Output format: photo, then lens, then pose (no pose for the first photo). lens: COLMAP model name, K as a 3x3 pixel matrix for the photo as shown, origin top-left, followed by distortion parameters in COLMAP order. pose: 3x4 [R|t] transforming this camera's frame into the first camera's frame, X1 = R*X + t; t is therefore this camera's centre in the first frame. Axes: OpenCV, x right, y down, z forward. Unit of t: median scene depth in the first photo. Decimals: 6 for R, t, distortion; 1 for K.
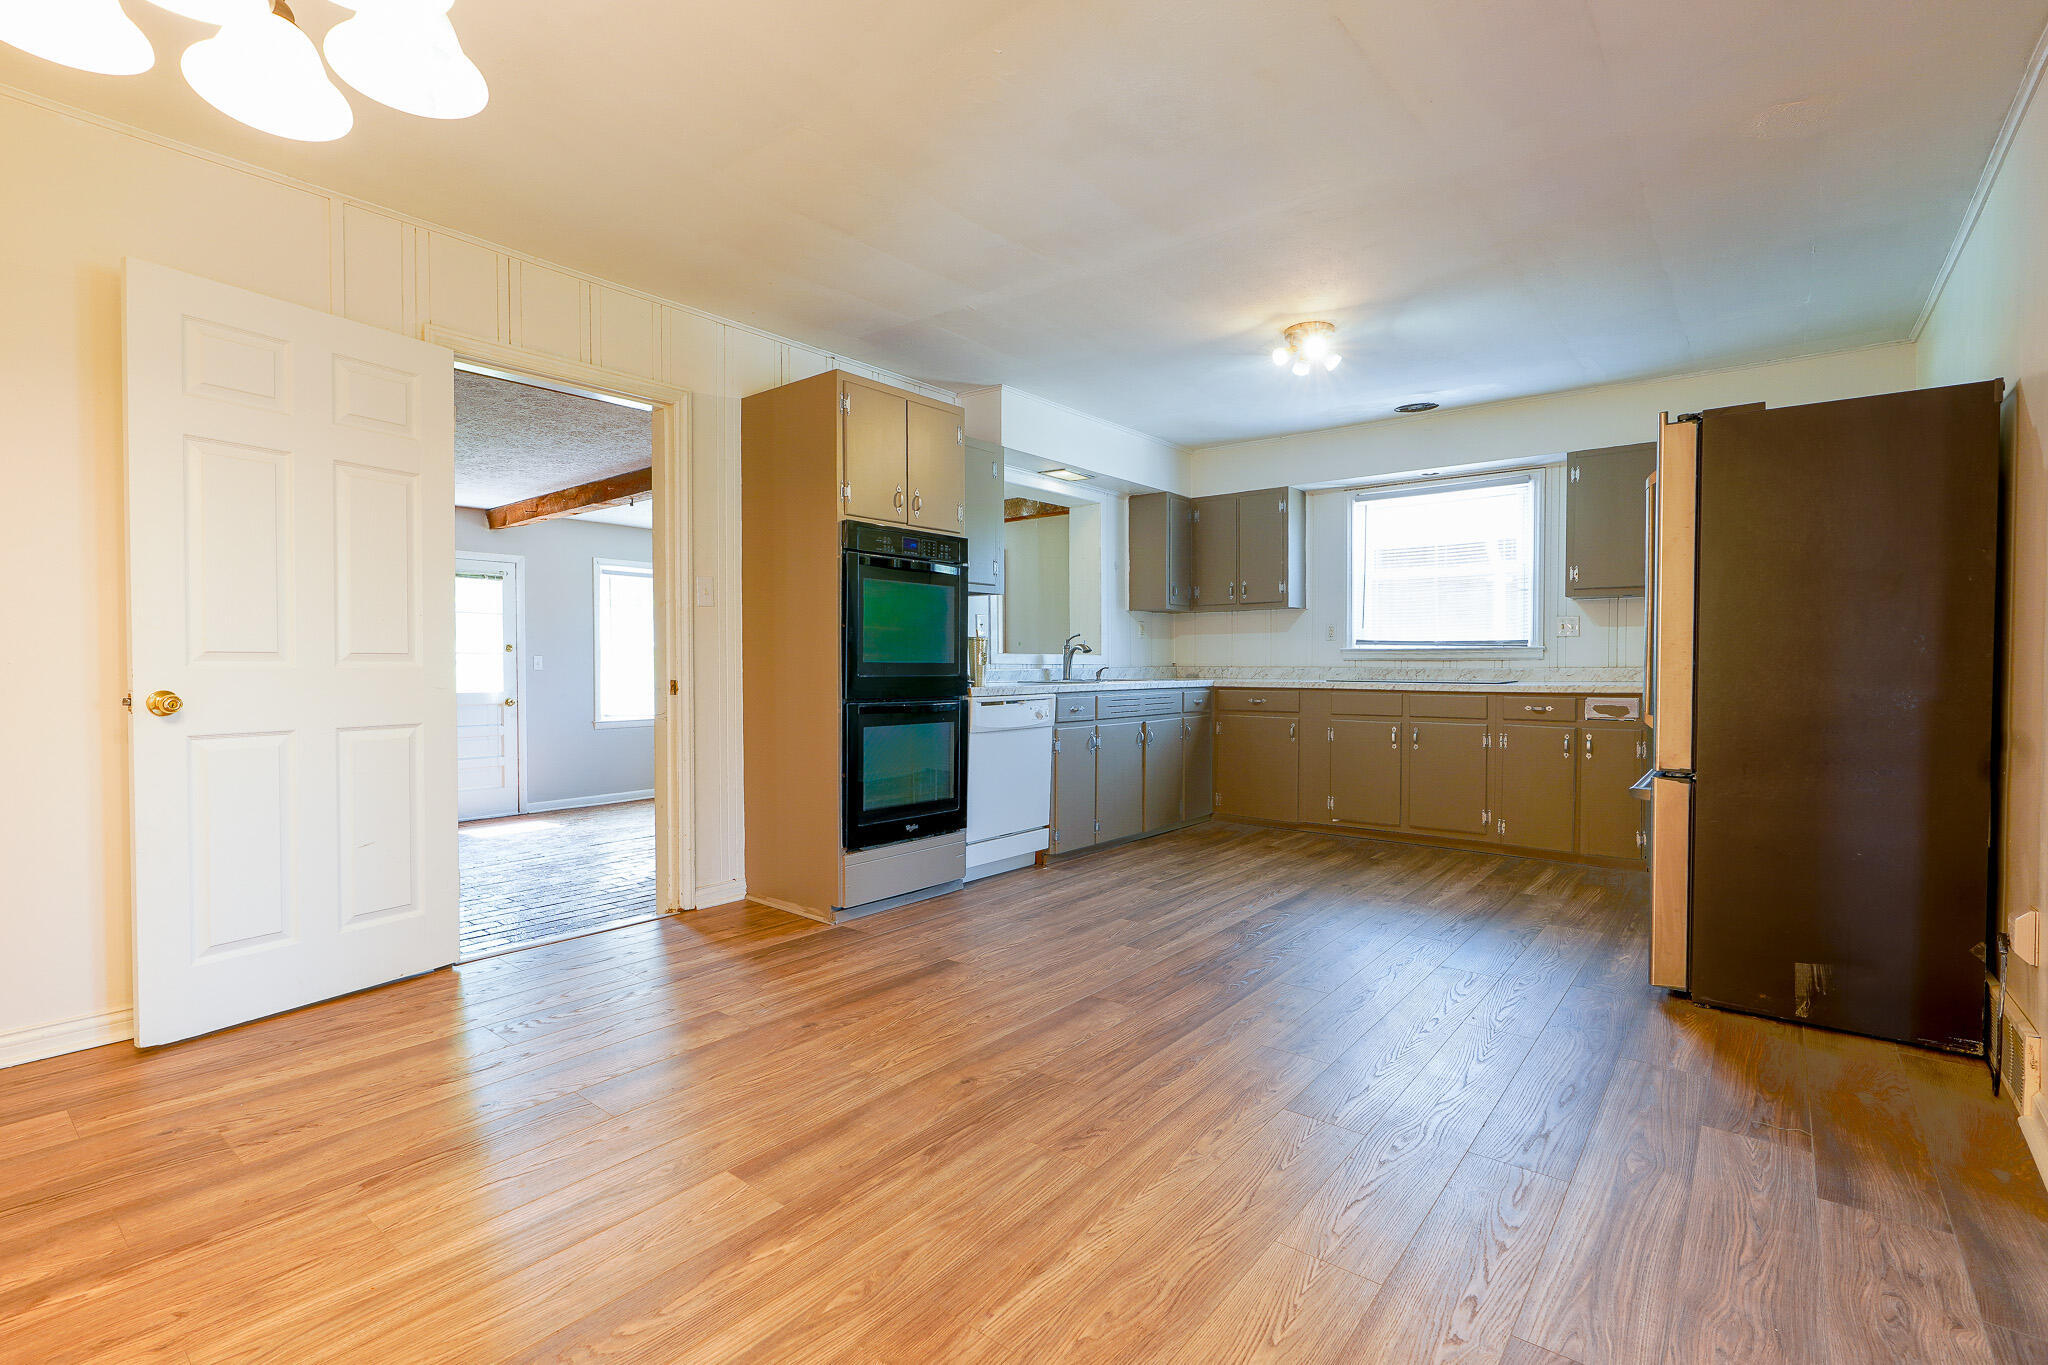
lens RADIAL K [[934.2, 0, 1020.0], [0, 934.2, 680.8], [0, 0, 1]] dist [-0.005764, 0.000930]
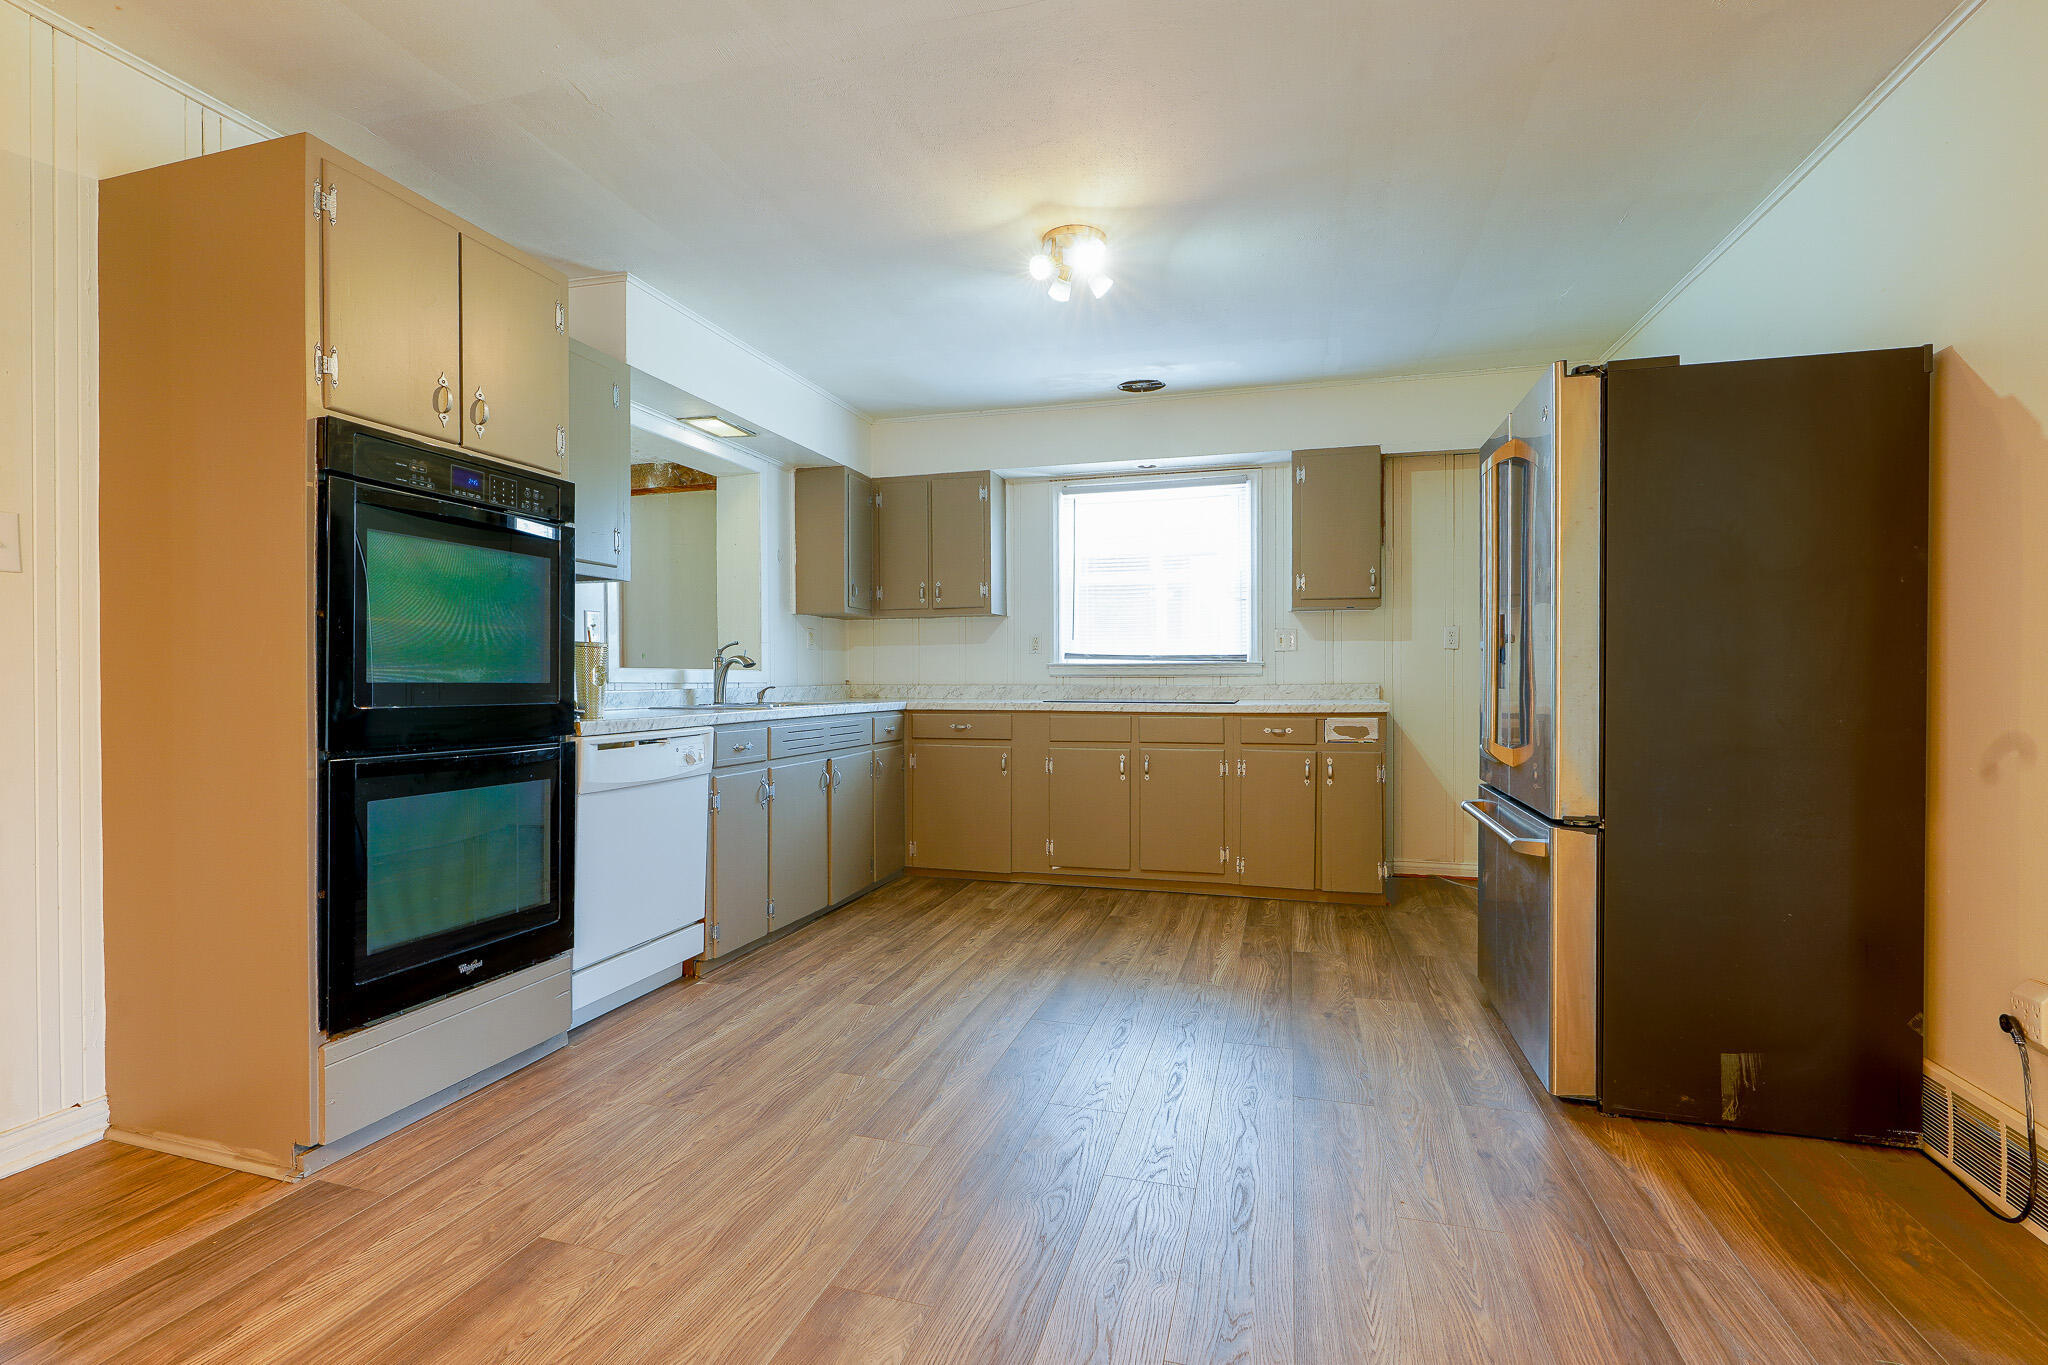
lens RADIAL K [[934.2, 0, 1013.4], [0, 934.2, 682.4], [0, 0, 1]] dist [-0.005764, 0.000930]
pose [[0.923343, -0.003430, 0.383960, -0.025055], [0.009522, 0.999857, -0.013968, -0.007613], [-0.383858, 0.016553, 0.923244, 0.319285]]
